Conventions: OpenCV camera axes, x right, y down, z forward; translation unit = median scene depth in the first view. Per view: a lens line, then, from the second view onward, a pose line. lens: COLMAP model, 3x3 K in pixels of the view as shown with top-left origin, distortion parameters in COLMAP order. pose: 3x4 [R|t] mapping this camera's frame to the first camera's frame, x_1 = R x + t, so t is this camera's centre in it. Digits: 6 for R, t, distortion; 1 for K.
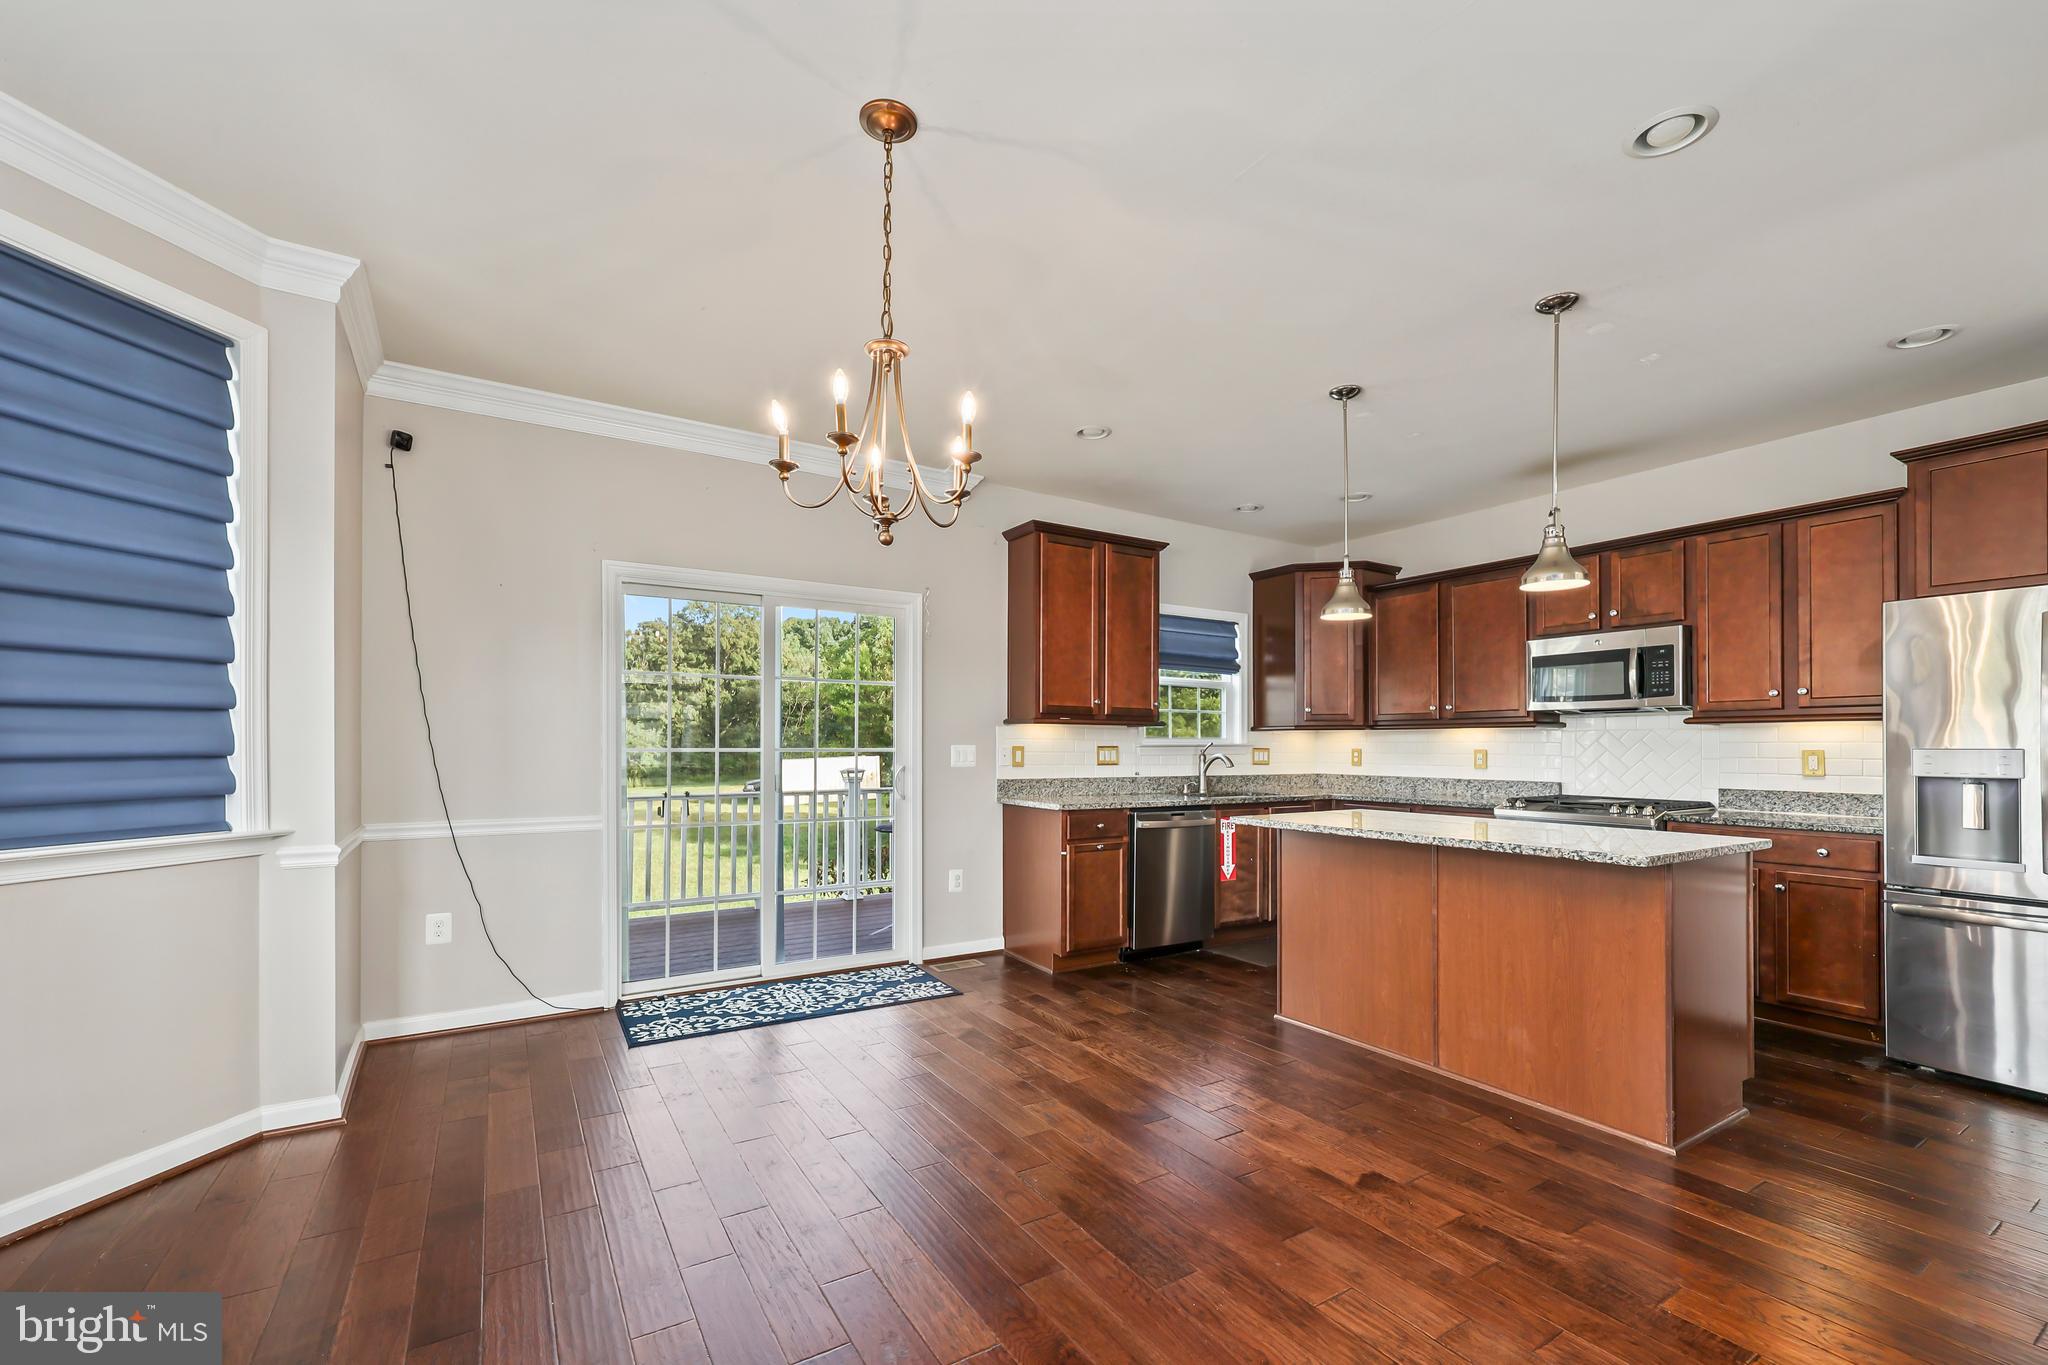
lens RADIAL K [[847.2, 0, 1026.4], [0, 847.2, 735.4], [0, 0, 1]] dist [0.001234, 0.000361]
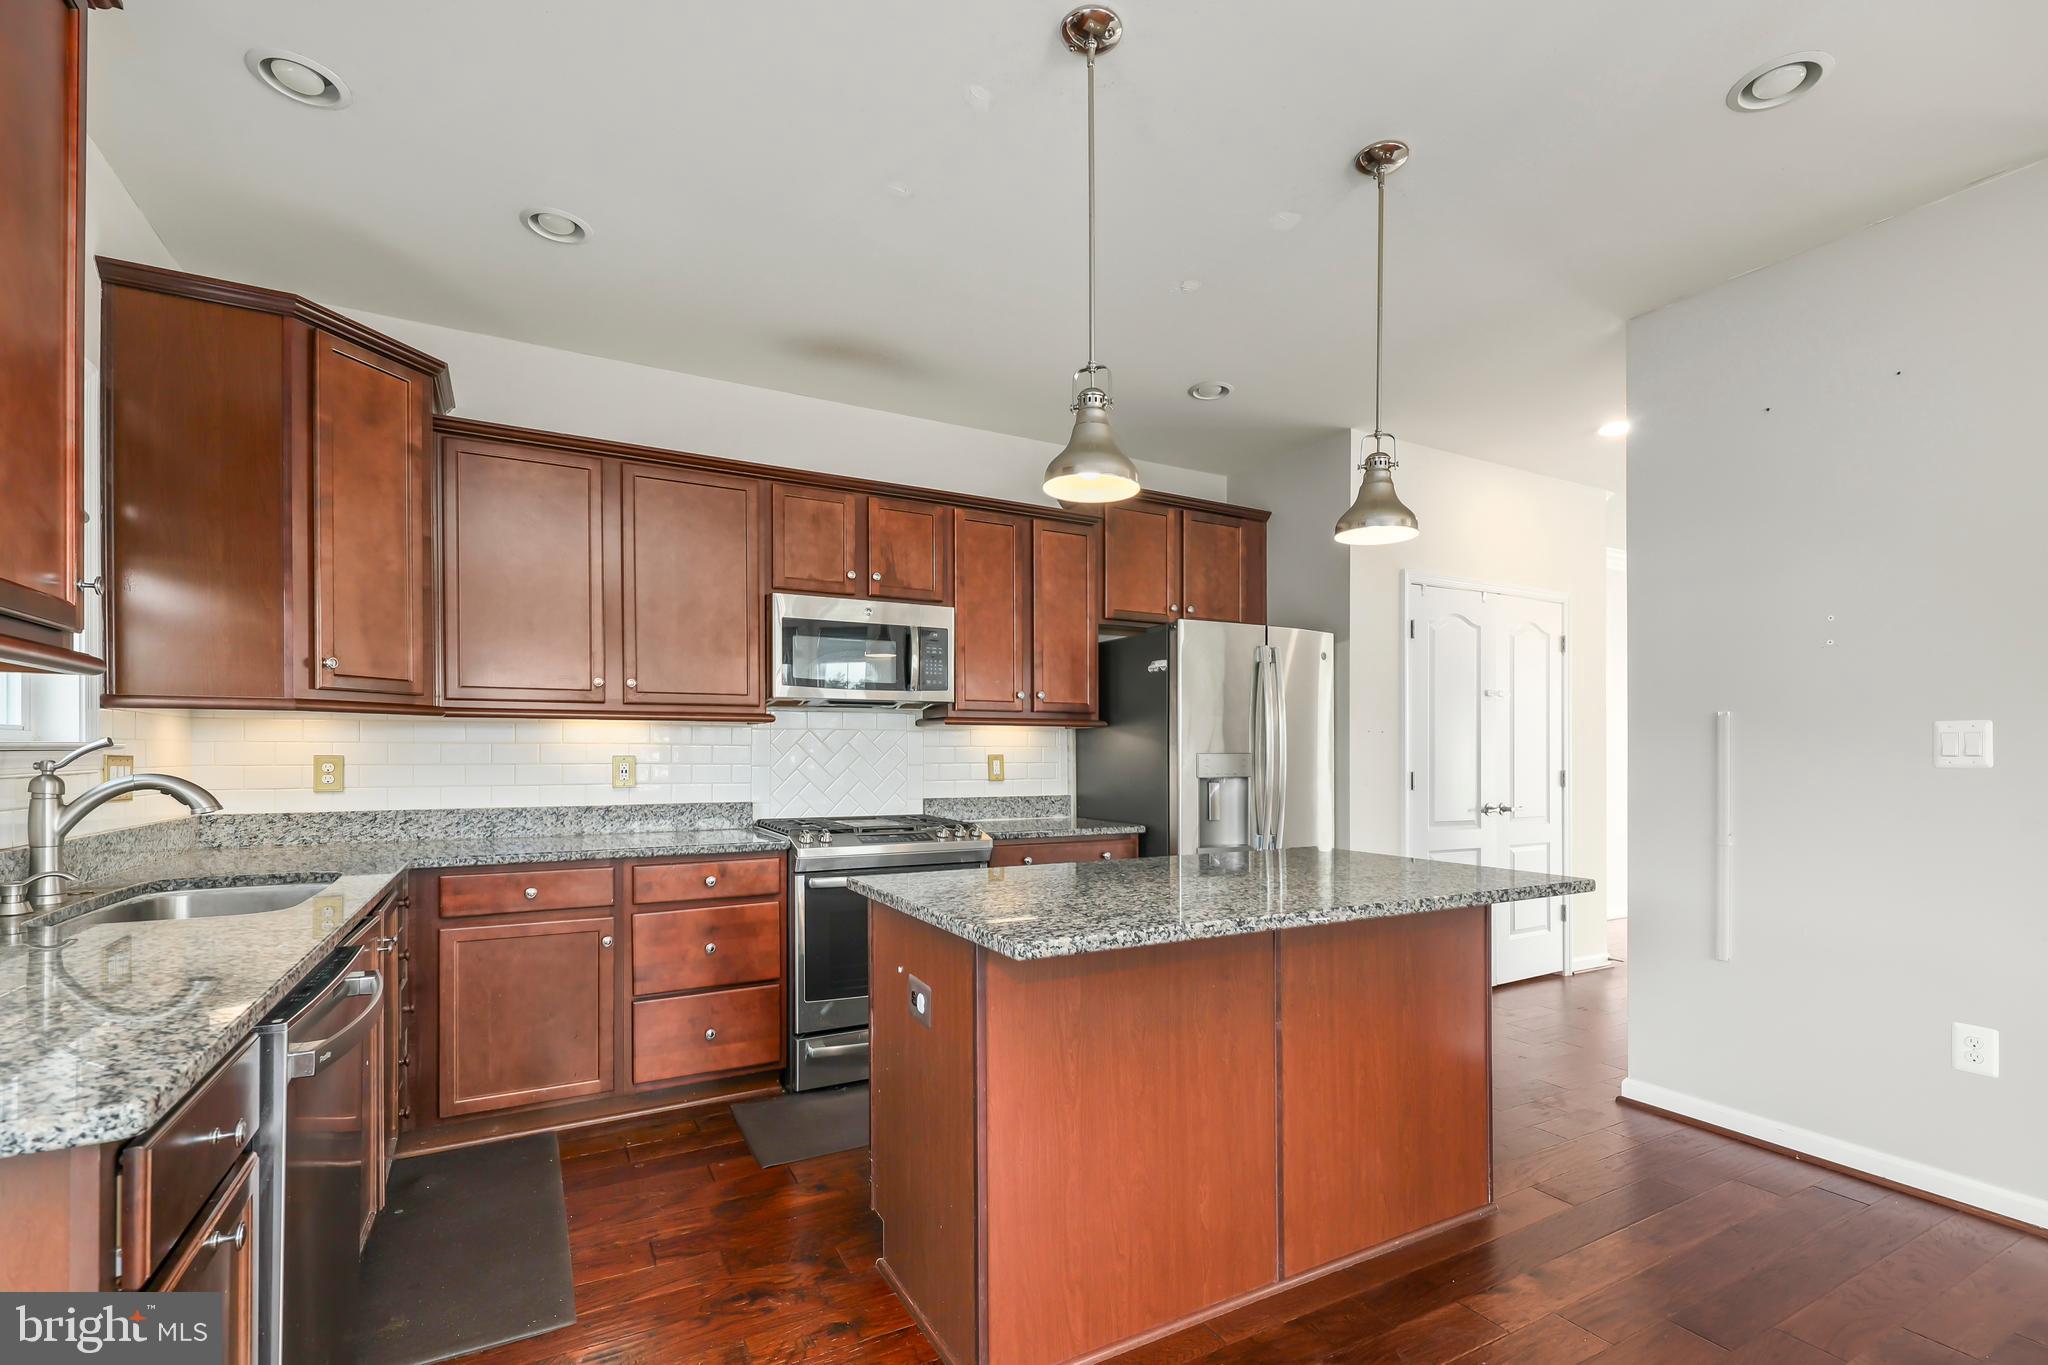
lens RADIAL K [[918.8, 0, 1026.9], [0, 918.8, 753.6], [0, 0, 1]] dist [0.001475, 0.000113]
pose [[0.052815, -0.005095, 0.998591, -0.134139], [-0.013562, 0.999891, 0.005819, 0.009019], [-0.998512, -0.013850, 0.052740, 0.846399]]
